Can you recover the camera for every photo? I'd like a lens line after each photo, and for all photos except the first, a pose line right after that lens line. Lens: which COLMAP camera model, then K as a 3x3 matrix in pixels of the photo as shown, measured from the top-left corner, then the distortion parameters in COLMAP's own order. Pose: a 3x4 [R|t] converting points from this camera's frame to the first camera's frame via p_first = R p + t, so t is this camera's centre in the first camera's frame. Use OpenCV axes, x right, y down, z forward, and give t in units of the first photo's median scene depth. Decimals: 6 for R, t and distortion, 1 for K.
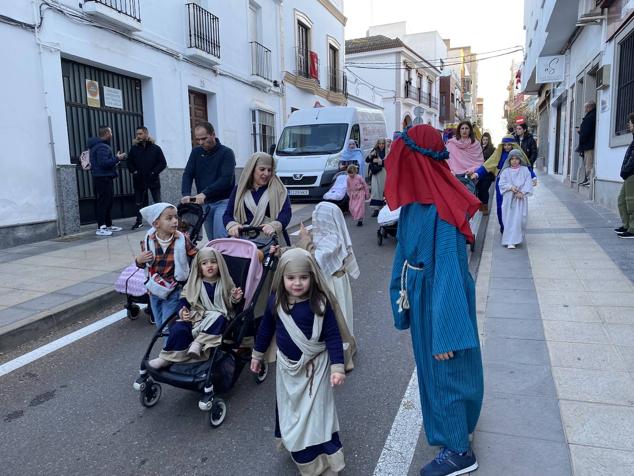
lens RADIAL K [[479.2, 0, 289.2], [0, 479.2, 227.2], [0, 0, 1]] dist [-0.002438, -0.004959]
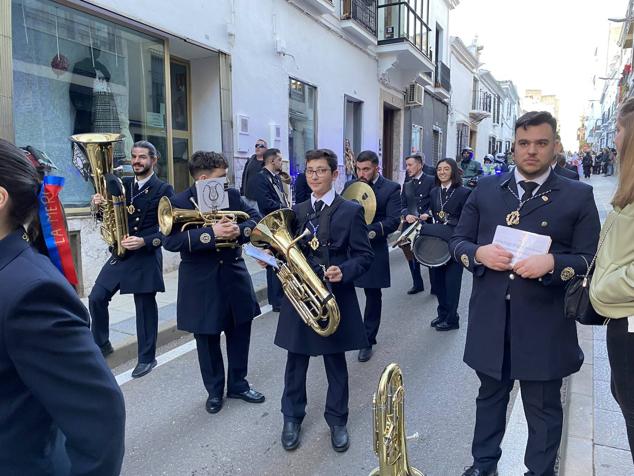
lens RADIAL K [[492.1, 0, 319.4], [0, 492.1, 241.3], [0, 0, 1]] dist [0.014544, -0.010047]
pose [[0.998306, 0.020635, -0.054391, -0.516437], [-0.021007, 0.999760, -0.006282, 0.215217], [0.054248, 0.007414, 0.998500, -1.134530]]
